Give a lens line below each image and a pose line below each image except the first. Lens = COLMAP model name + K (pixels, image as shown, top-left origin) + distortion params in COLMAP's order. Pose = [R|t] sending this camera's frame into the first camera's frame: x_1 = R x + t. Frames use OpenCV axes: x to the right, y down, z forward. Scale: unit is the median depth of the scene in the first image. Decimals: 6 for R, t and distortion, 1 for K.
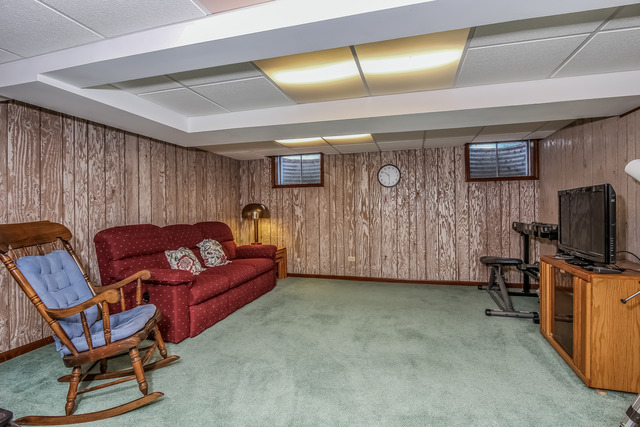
lens RADIAL K [[320.4, 0, 321.5], [0, 320.4, 212.3], [0, 0, 1]] dist [-0.020727, 0.000207]
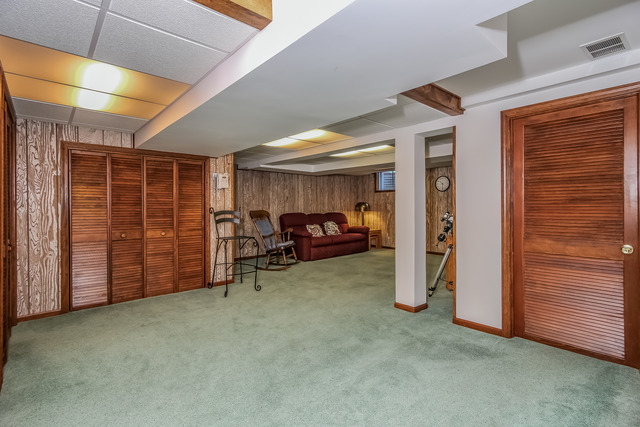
lens RADIAL K [[320.4, 0, 318.5], [0, 320.4, 210.3], [0, 0, 1]] dist [-0.020727, 0.000207]
pose [[0.839071, 0.011614, -0.543898, 0.632834], [-0.005915, 0.999908, 0.012227, -0.005751], [0.543990, -0.007042, 0.839062, -0.654296]]
